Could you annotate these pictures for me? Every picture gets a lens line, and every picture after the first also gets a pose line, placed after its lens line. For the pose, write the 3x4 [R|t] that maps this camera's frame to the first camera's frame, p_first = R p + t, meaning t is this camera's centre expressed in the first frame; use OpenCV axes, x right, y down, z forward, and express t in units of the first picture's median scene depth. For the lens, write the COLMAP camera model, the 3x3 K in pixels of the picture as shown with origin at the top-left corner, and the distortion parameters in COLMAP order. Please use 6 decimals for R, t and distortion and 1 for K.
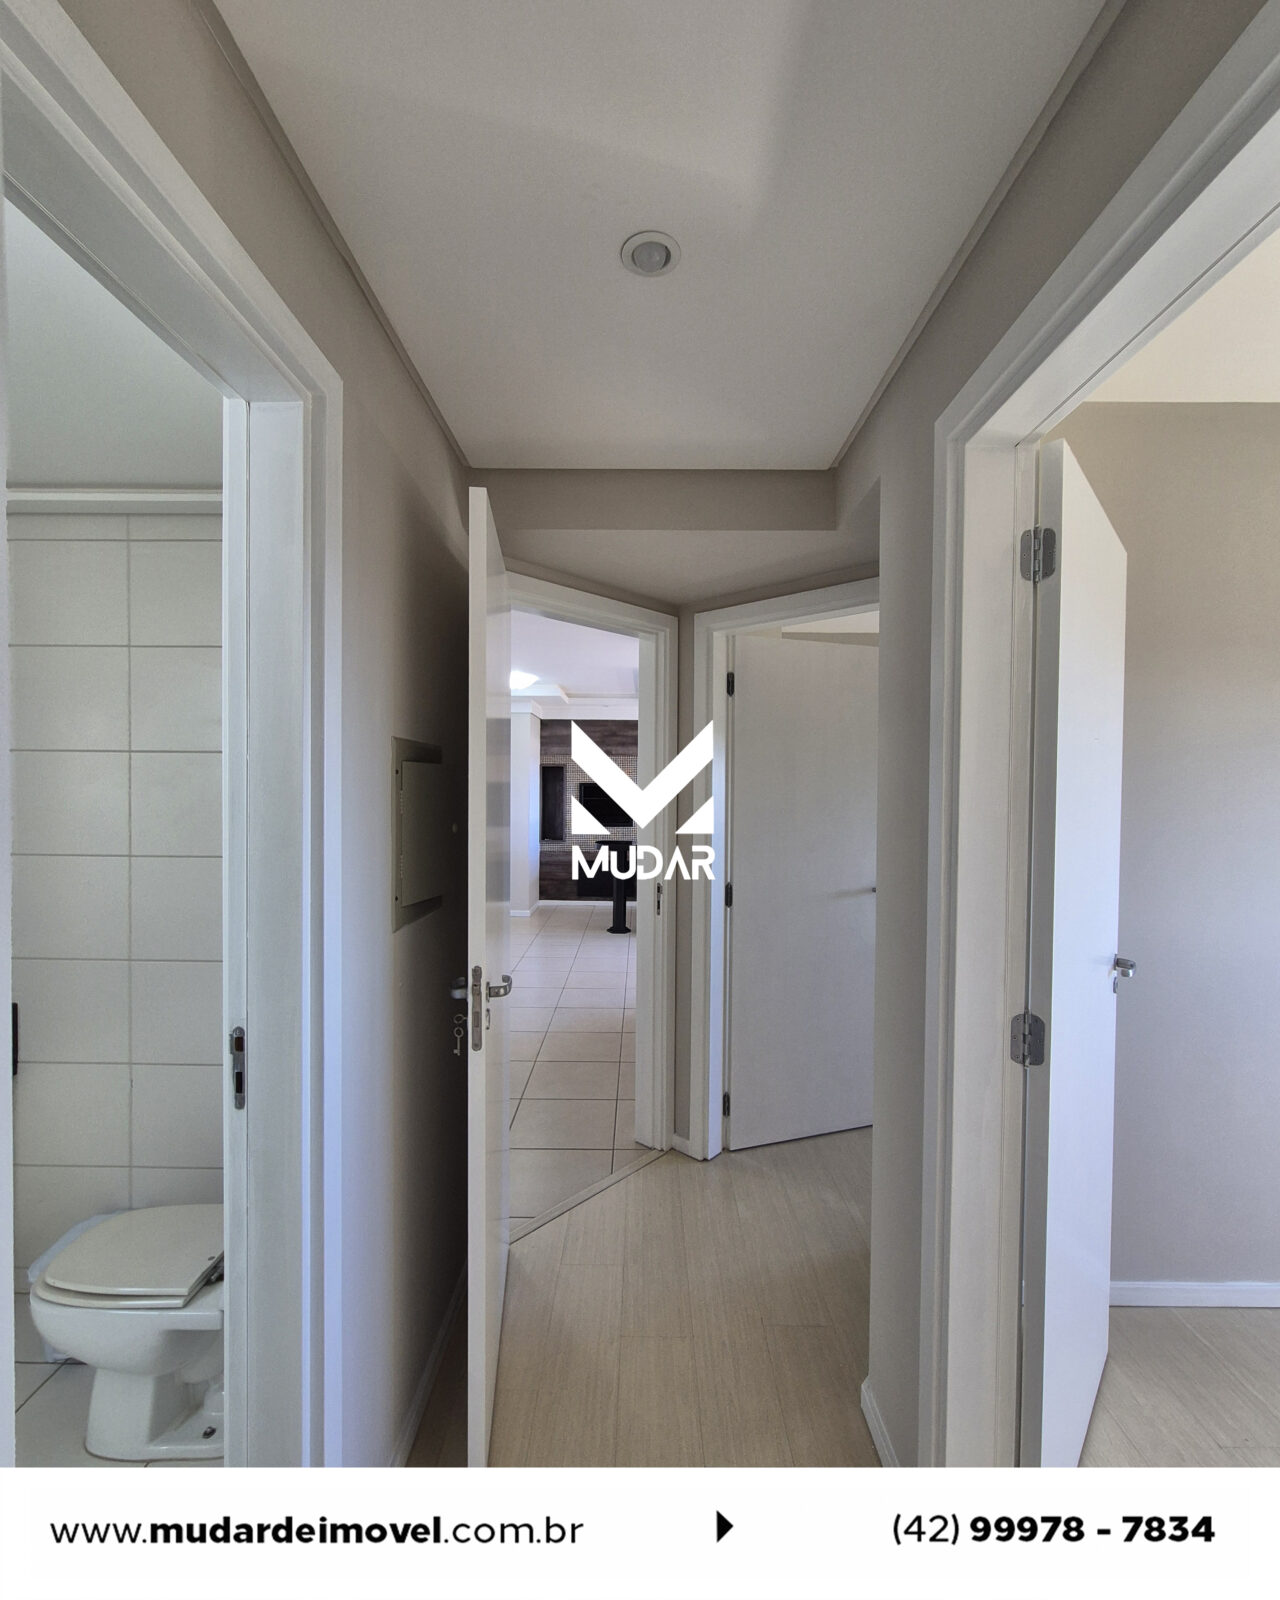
lens RADIAL K [[703.7, 0, 637.6], [0, 703.7, 793.9], [0, 0, 1]] dist [-0.006976, 0.005639]
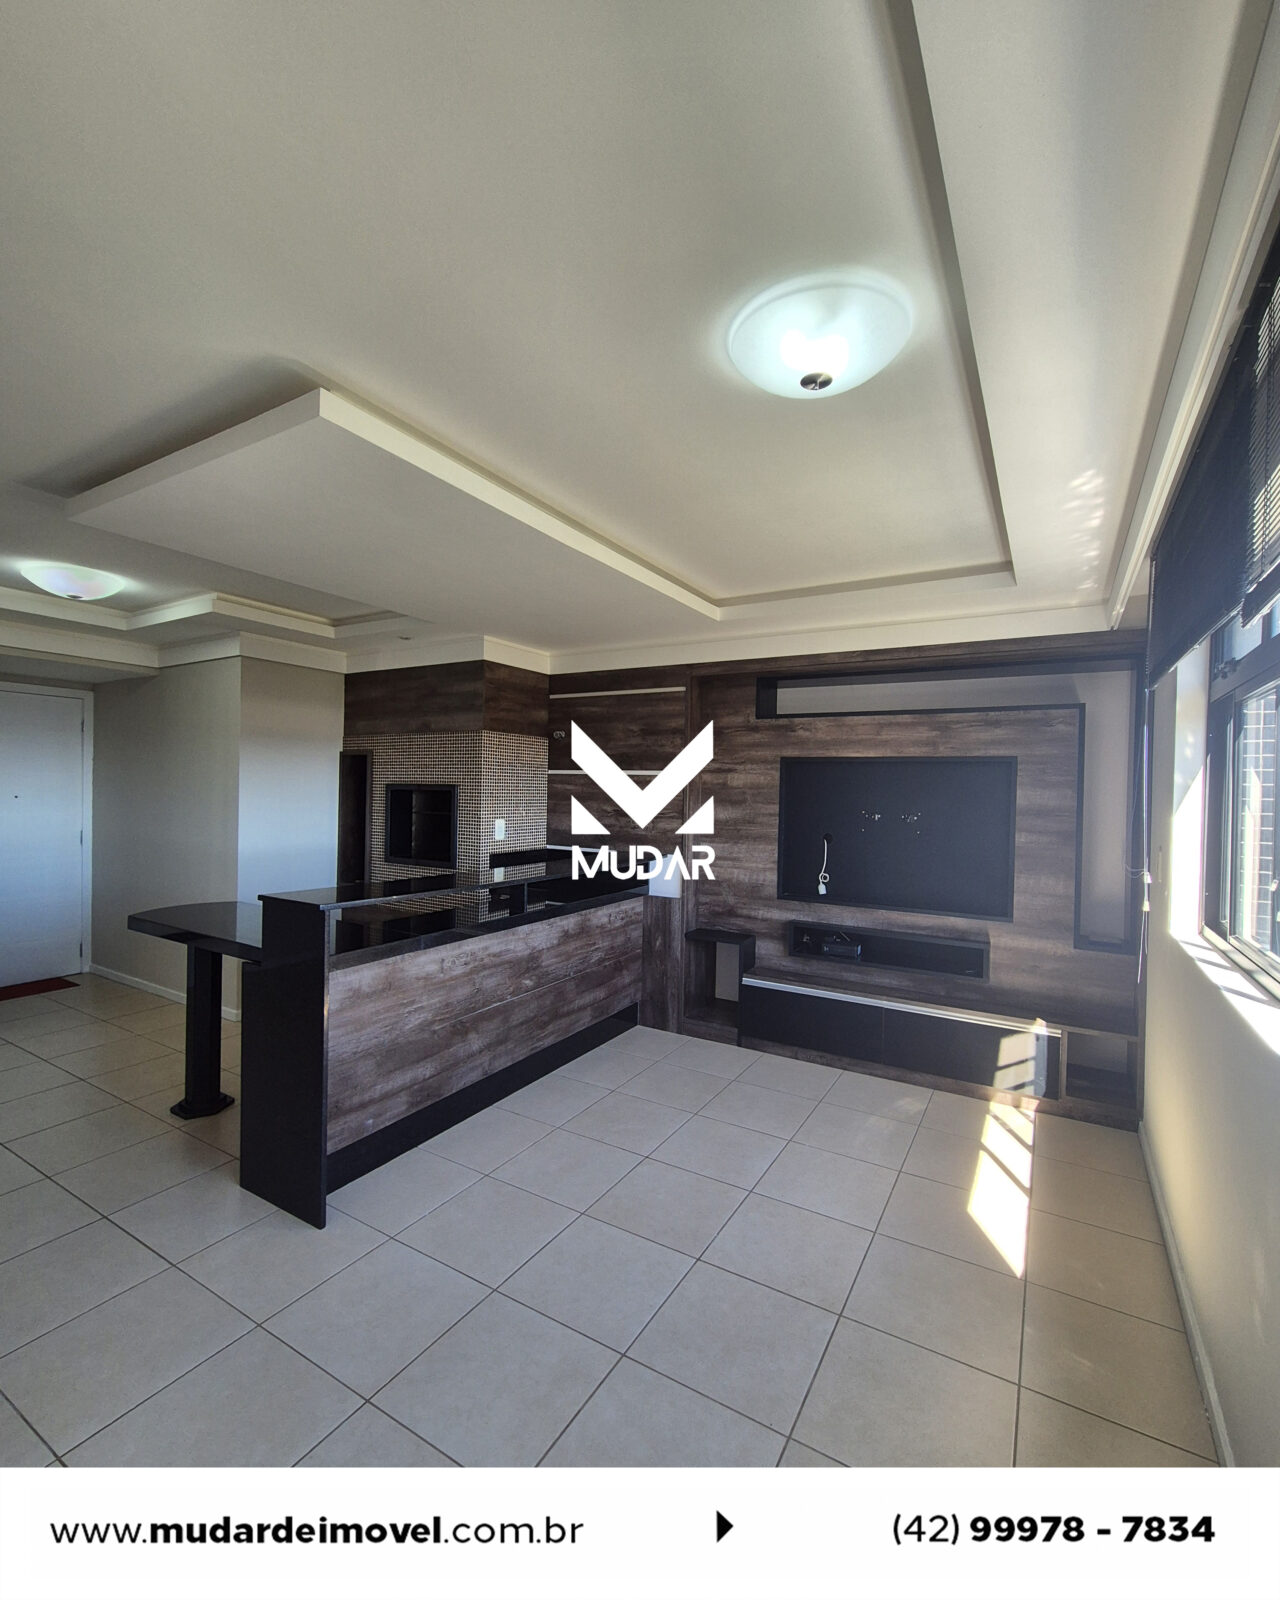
lens RADIAL K [[703.7, 0, 637.6], [0, 703.7, 793.9], [0, 0, 1]] dist [-0.006976, 0.005639]
pose [[0.863940, 0.010594, -0.503483, 0.369462], [-0.017754, 0.999798, -0.009428, -0.005560], [0.503281, 0.017084, 0.863954, 0.622195]]
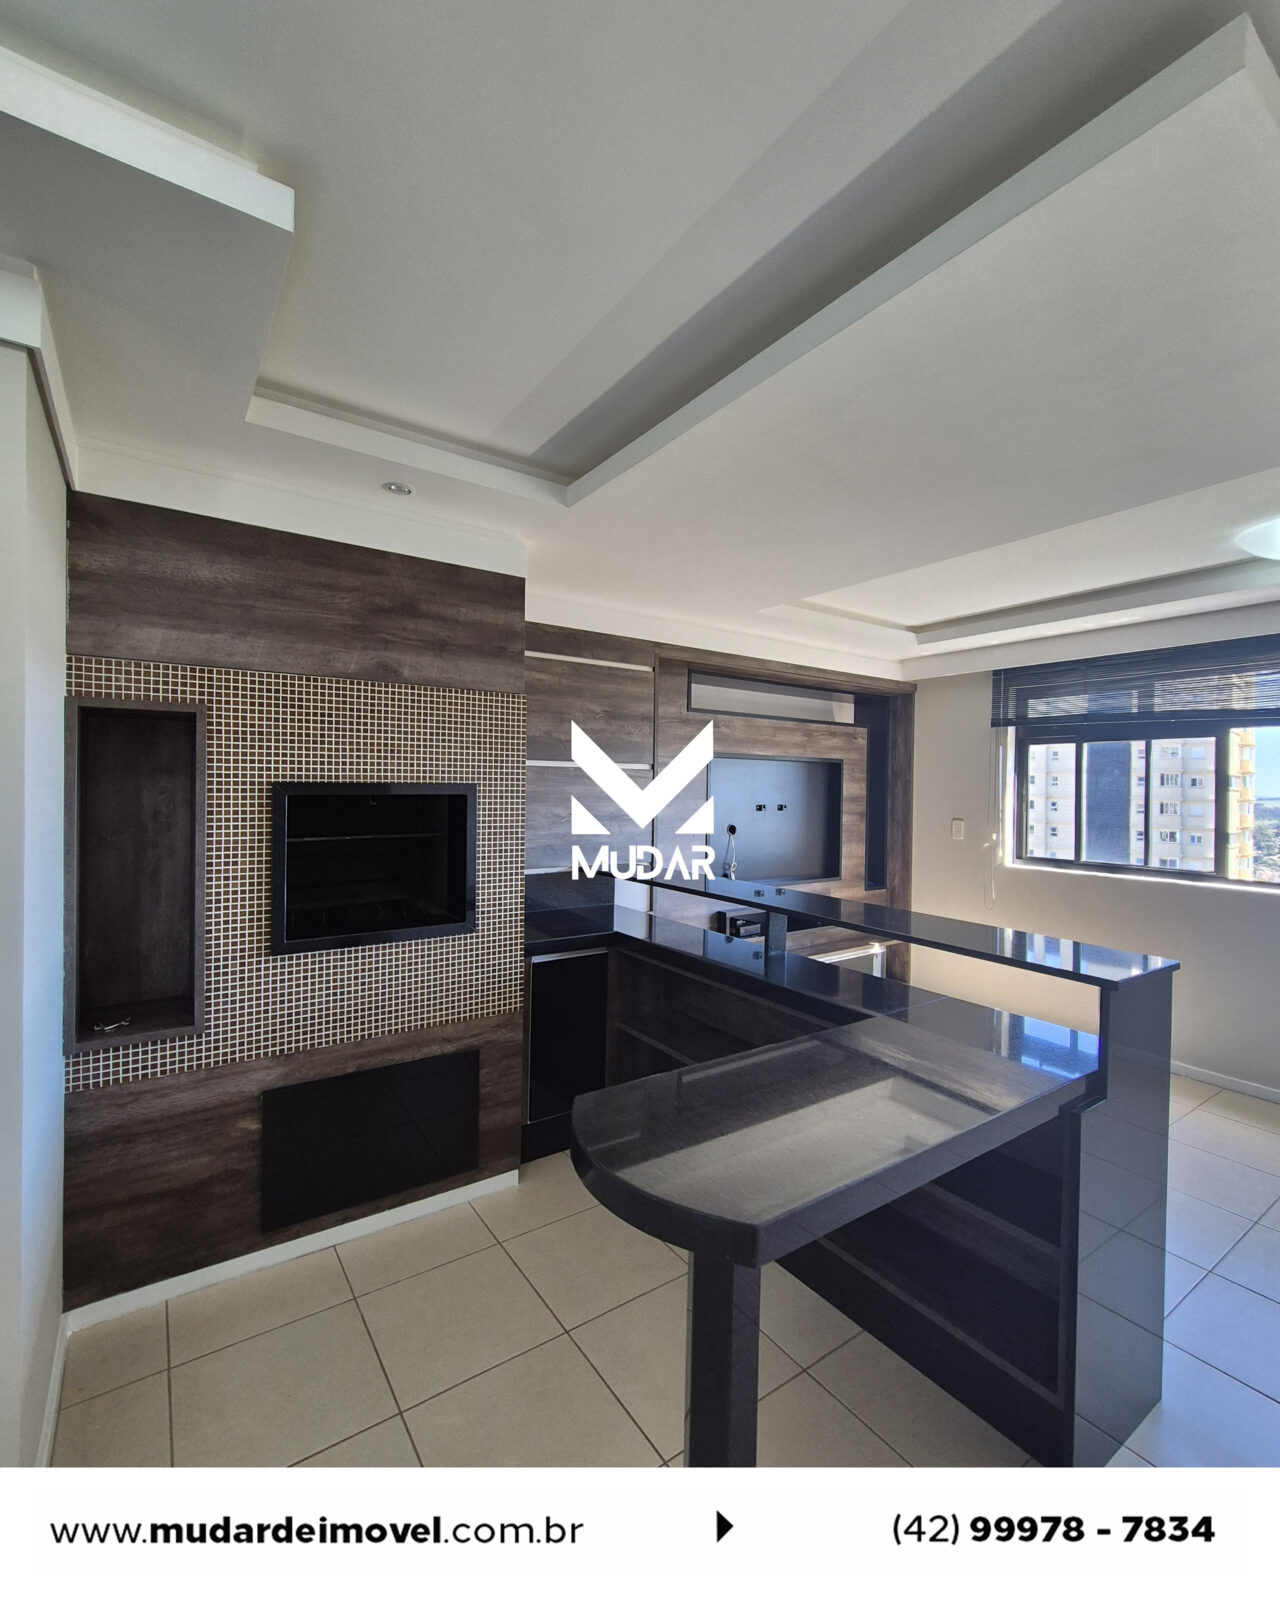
lens RADIAL K [[709.8, 0, 639.1], [0, 709.8, 787.7], [0, 0, 1]] dist [-0.001406, 0.000107]
pose [[0.814686, -0.002077, 0.579899, -0.121930], [0.001095, 0.999997, 0.002043, -0.013975], [-0.579902, -0.001029, 0.814686, 0.720499]]
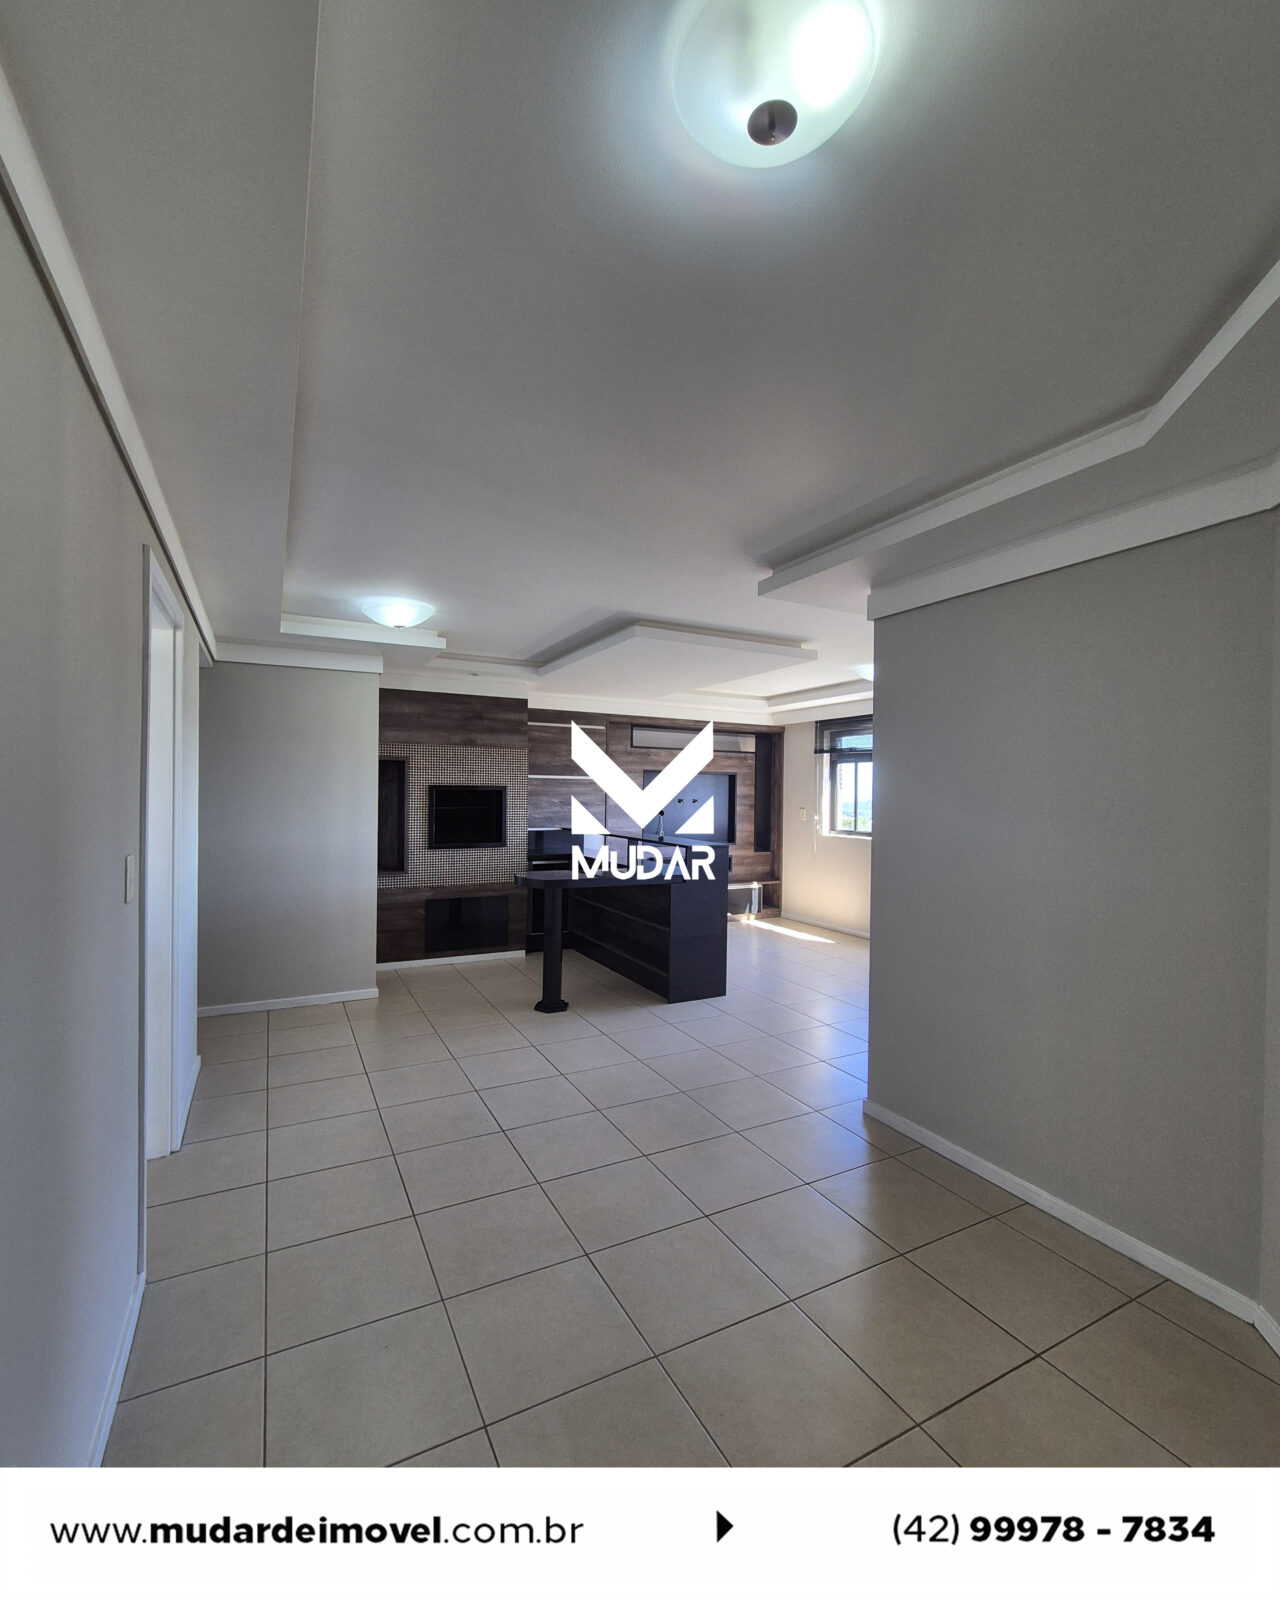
lens RADIAL K [[703.7, 0, 637.6], [0, 703.7, 793.9], [0, 0, 1]] dist [-0.006976, 0.005639]
pose [[0.882191, -0.000622, 0.470892, -0.225051], [0.001611, 0.999997, -0.001696, -0.005386], [-0.470889, 0.002255, 0.882189, 0.306195]]
